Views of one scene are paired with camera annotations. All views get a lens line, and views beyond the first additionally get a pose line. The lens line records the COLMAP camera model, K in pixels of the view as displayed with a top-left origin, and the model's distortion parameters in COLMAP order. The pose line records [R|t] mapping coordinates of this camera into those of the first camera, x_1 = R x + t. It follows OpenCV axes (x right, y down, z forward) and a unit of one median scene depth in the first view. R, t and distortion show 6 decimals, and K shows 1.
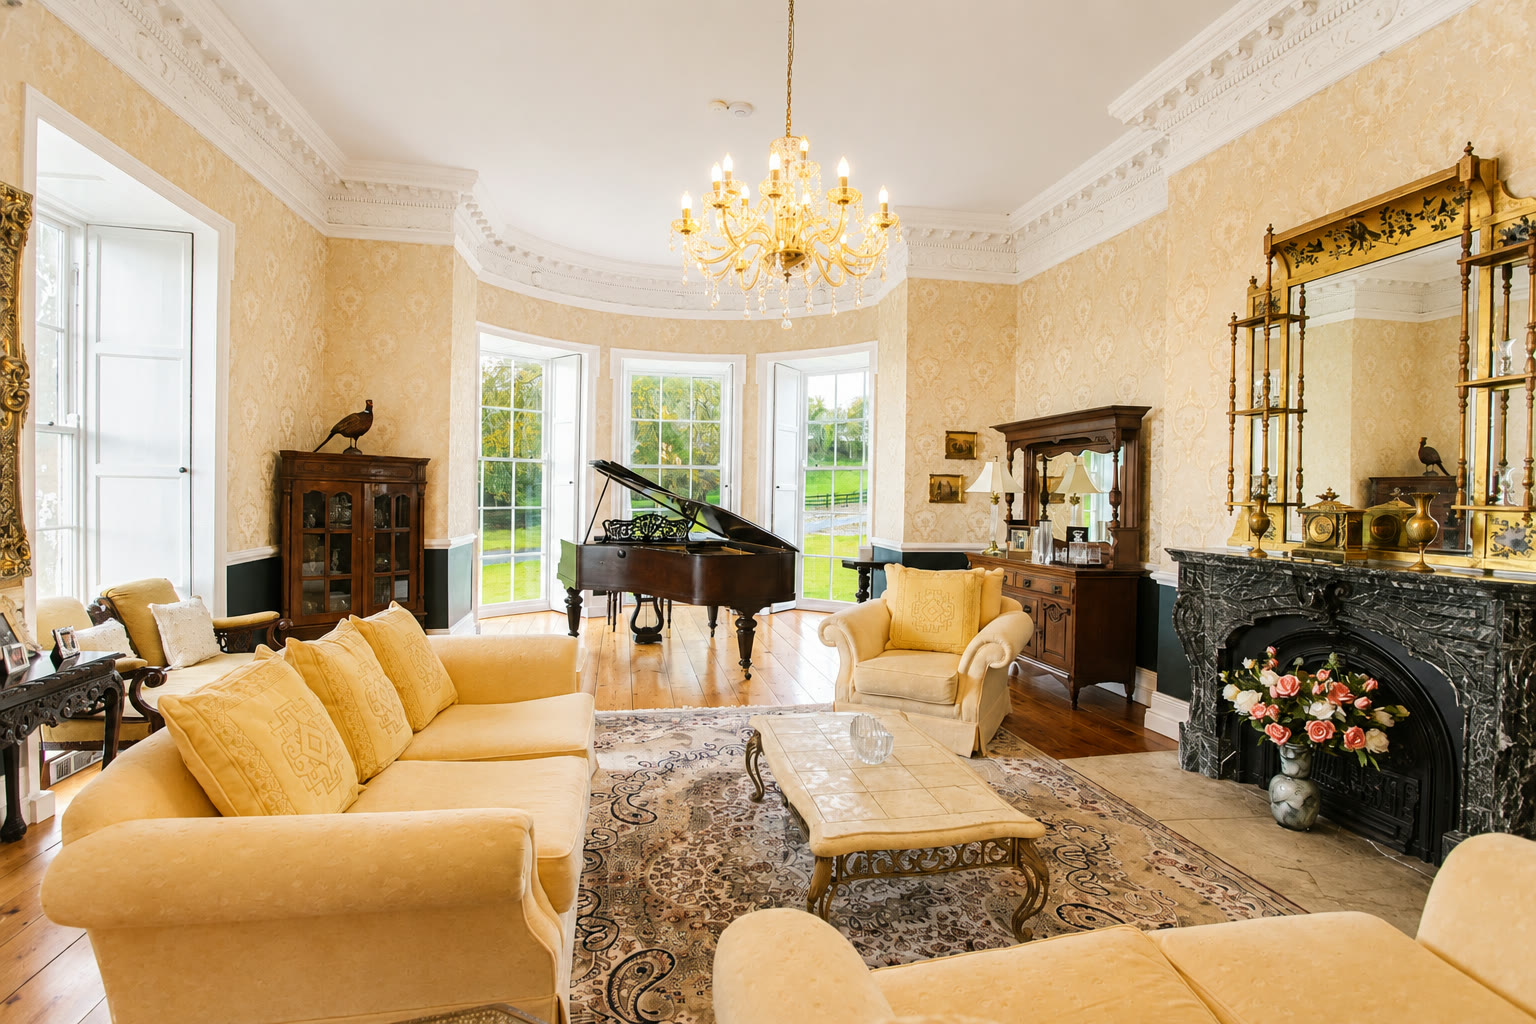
lens RADIAL K [[726.1, 0, 768.0], [0, 726.1, 512.0], [0, 0, 1]] dist [-0.048817, 0.010745]
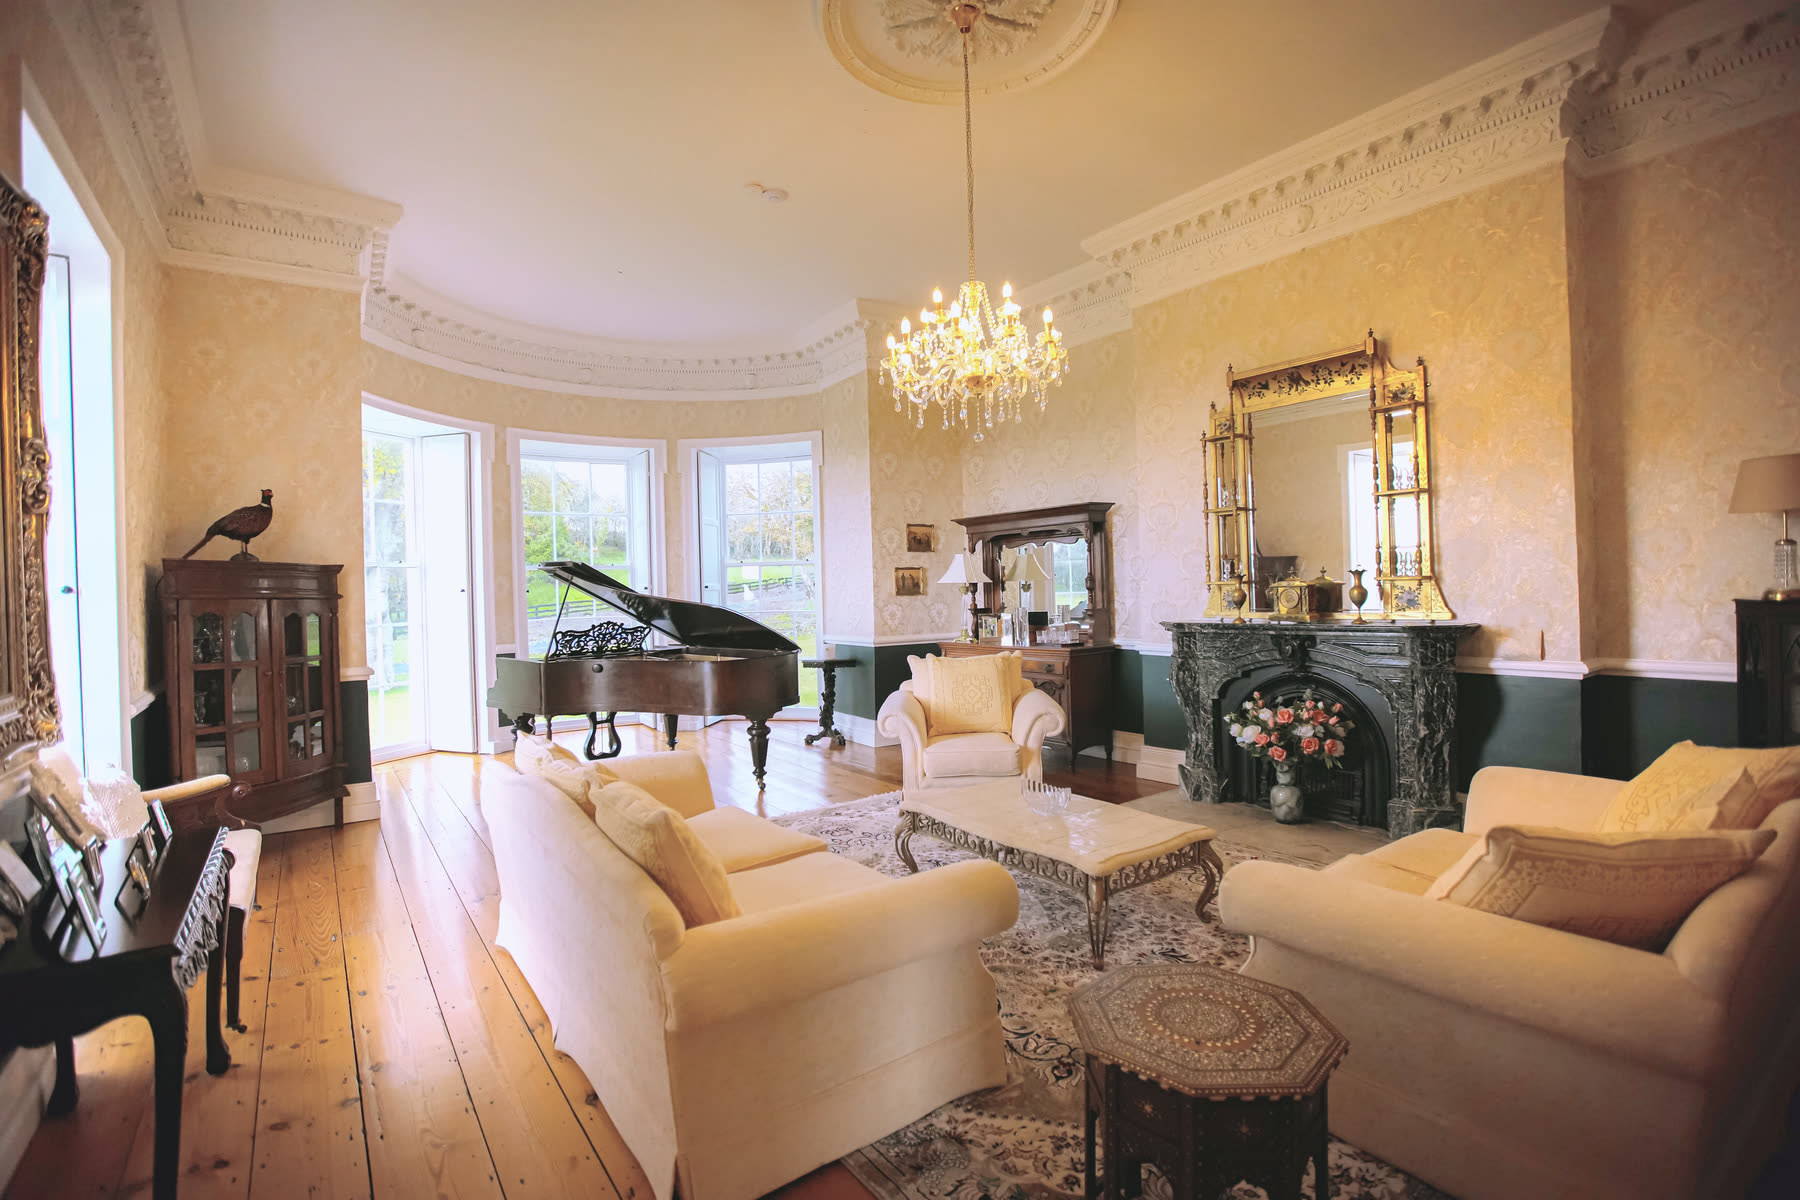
lens RADIAL K [[834.2, 0, 900.0], [0, 834.2, 600.0], [0, 0, 1]] dist [-0.063268, 0.020937]
pose [[0.903189, -0.044441, 0.426936, -0.351502], [0.050812, 0.998702, -0.003536, -0.003271], [-0.426225, 0.024887, 0.904275, -0.062553]]
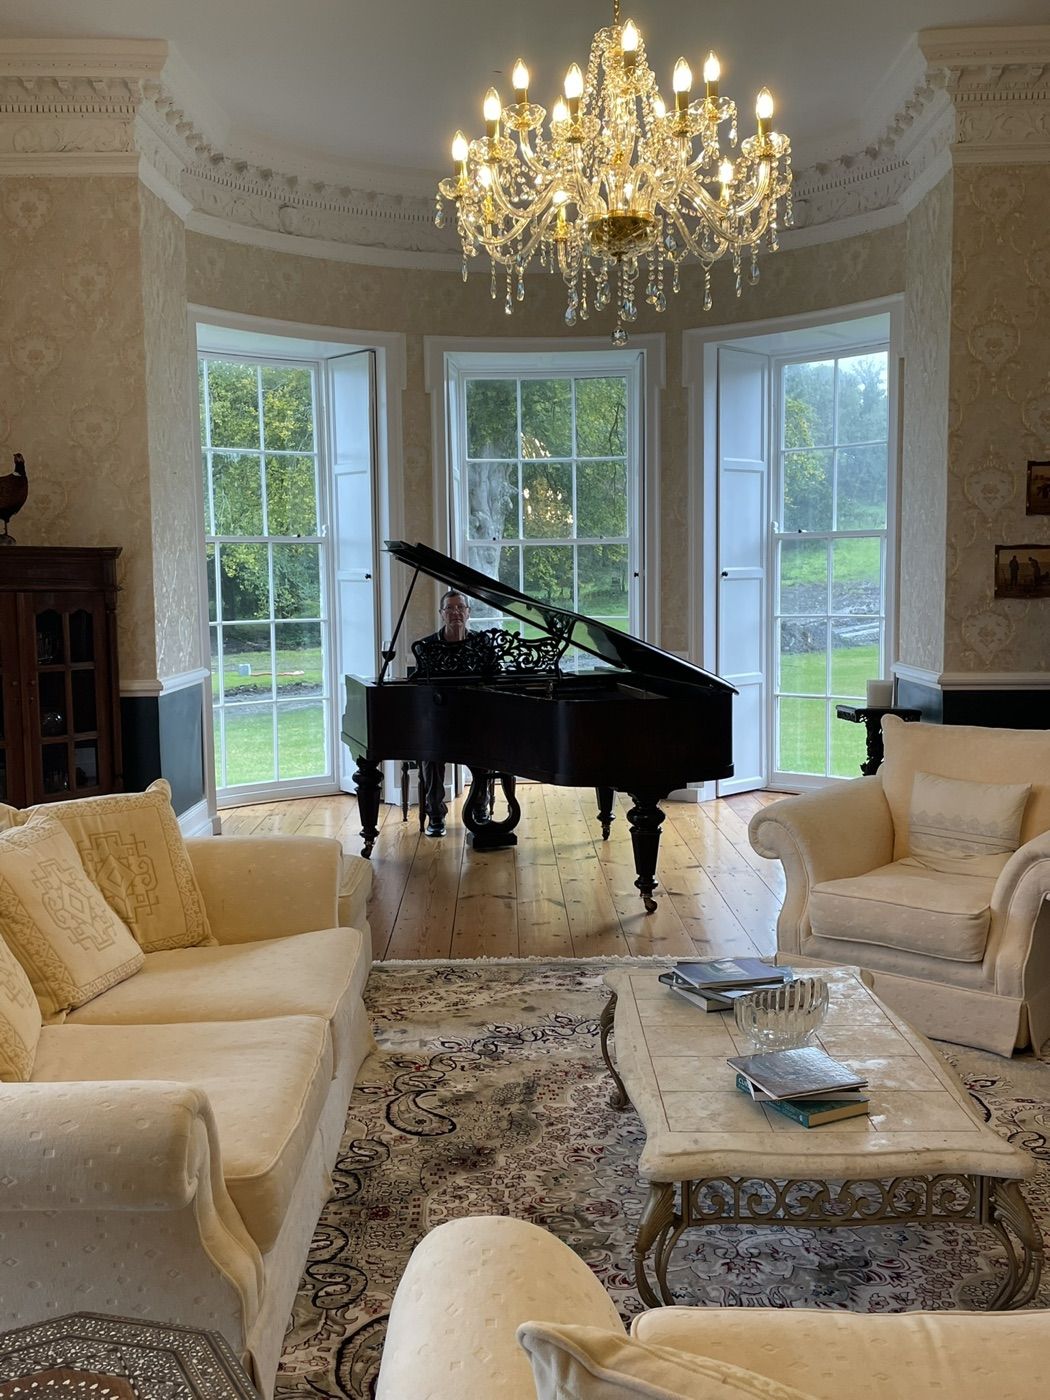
lens RADIAL K [[1356.3, 0, 525.0], [0, 1356.3, 700.0], [0, 0, 1]] dist [0.063424, -0.003533]
pose [[0.983879, -0.010796, -0.178507, 0.080030], [0.023195, 0.997448, 0.067521, -0.018535], [0.177323, -0.070573, 0.981619, -0.090510]]
